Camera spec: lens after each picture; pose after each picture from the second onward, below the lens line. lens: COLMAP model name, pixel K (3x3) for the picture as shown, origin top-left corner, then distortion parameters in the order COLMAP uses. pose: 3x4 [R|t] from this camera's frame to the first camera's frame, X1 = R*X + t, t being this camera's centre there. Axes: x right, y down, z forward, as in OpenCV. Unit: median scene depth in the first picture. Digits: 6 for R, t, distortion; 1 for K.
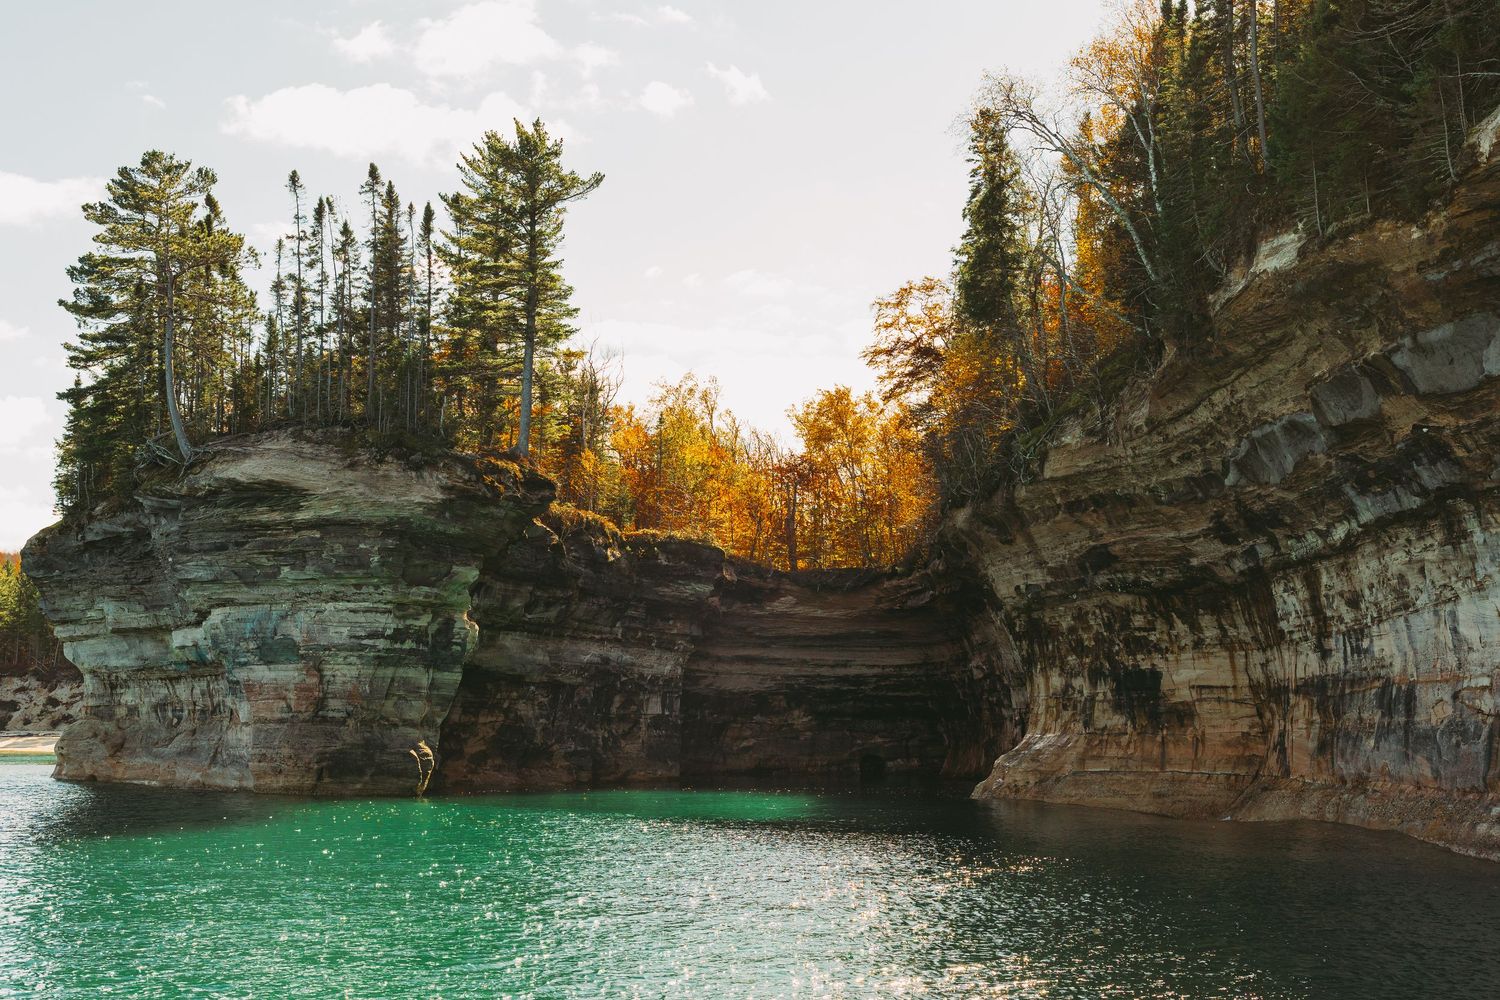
lens RADIAL K [[2185.1, 0, 742.1], [0, 2185.1, 475.1], [0, 0, 1]] dist [0.020893, 0.000000]
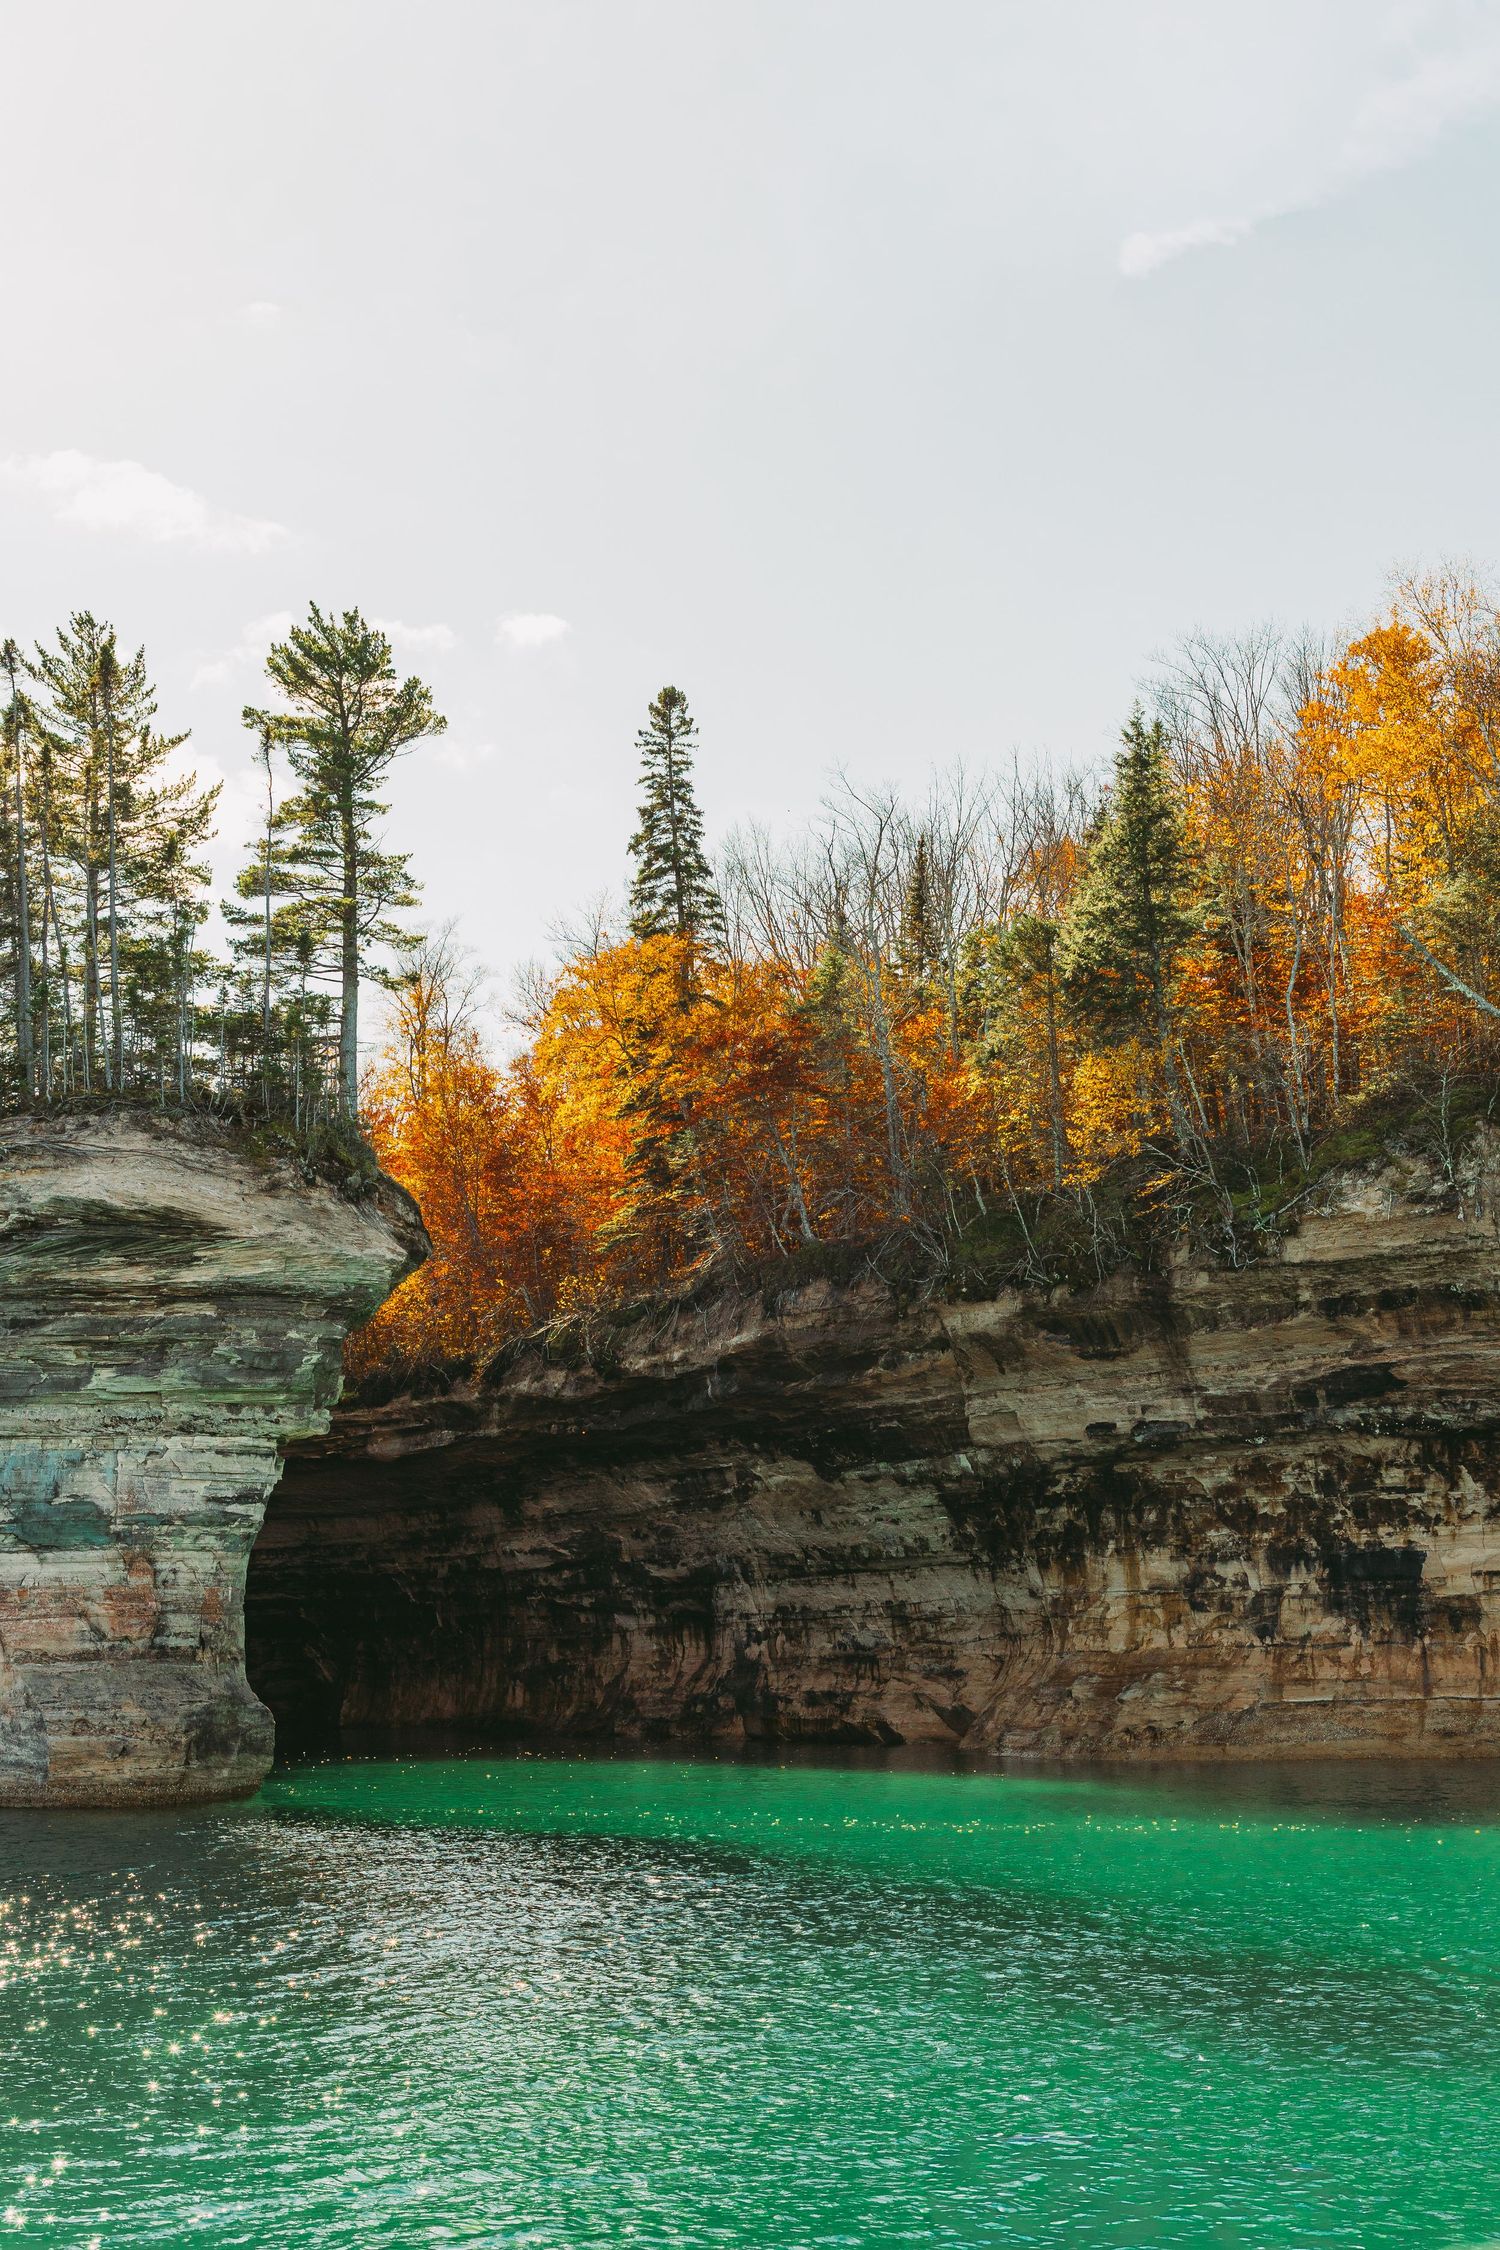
lens RADIAL K [[3277.6, 0, 743.9], [0, 3277.6, 1126.5], [0, 0, 1]] dist [0.020893, 0.000000]
pose [[0.839489, 0.062937, 0.539719, -0.519490], [-0.039309, 0.997701, -0.055200, 0.020854], [-0.541953, 0.025124, 0.840033, 0.234393]]
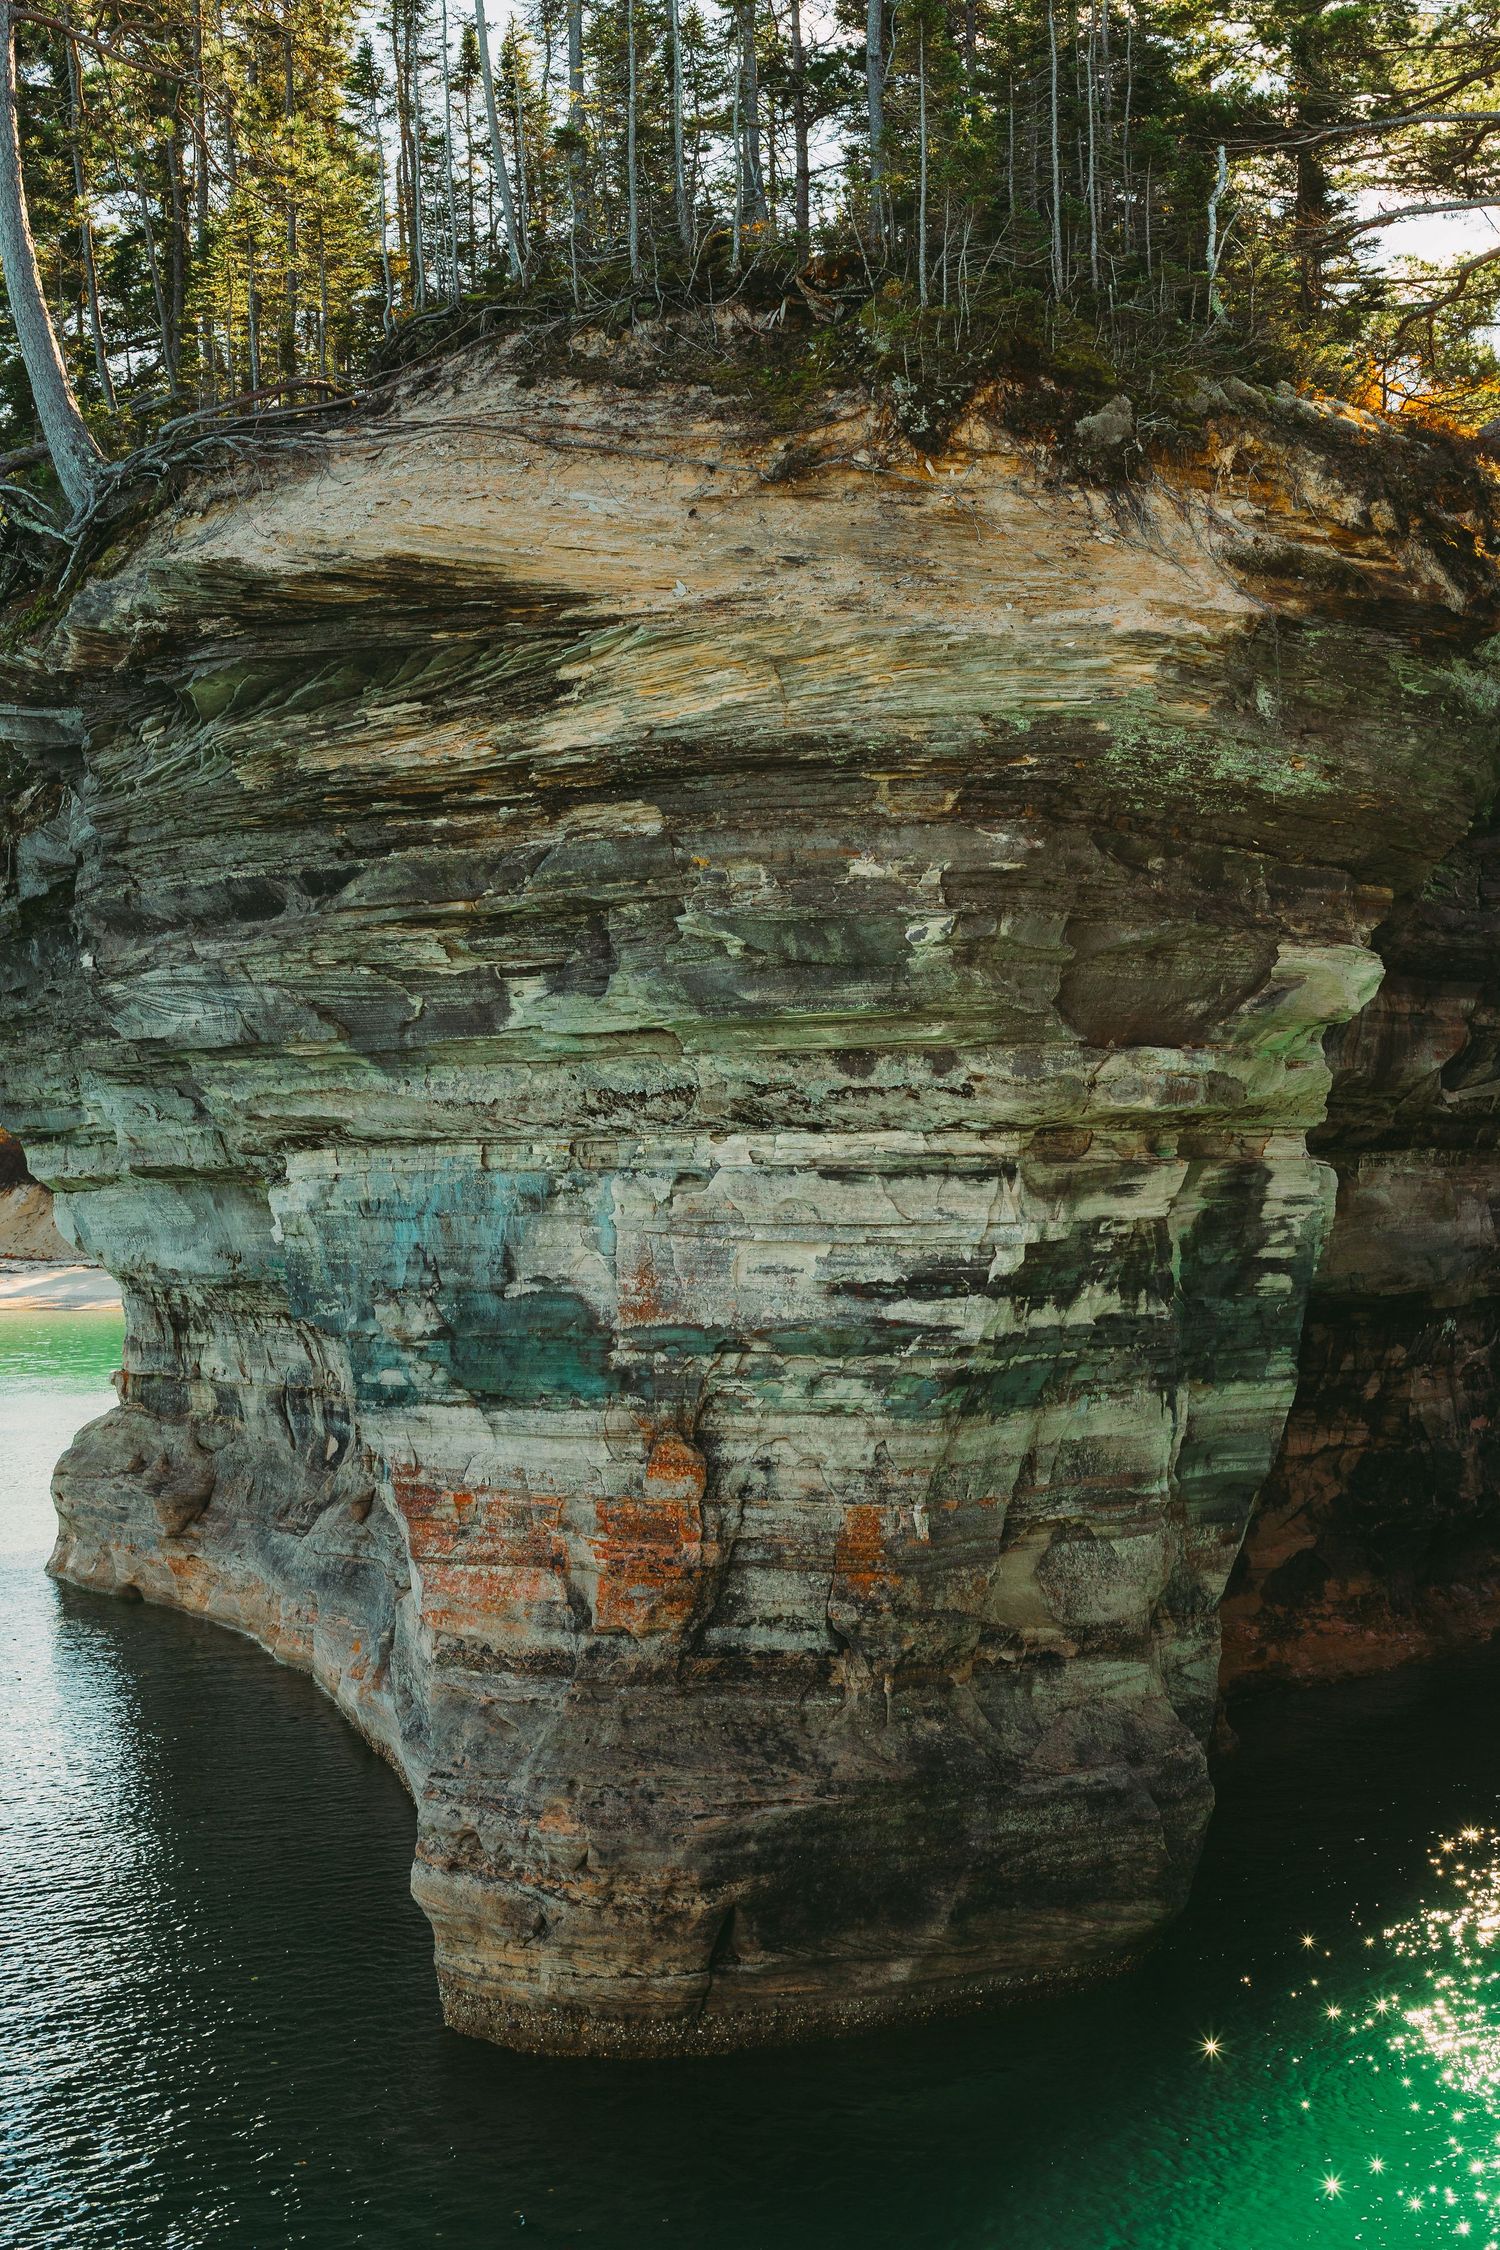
lens RADIAL K [[3277.6, 0, 794.5], [0, 3277.6, 1121.9], [0, 0, 1]] dist [0.020893, 0.000000]
pose [[0.978903, -0.026218, -0.202638, -0.116835], [0.047269, 0.993889, 0.099754, 0.024783], [0.198784, -0.107228, 0.974160, 0.686662]]
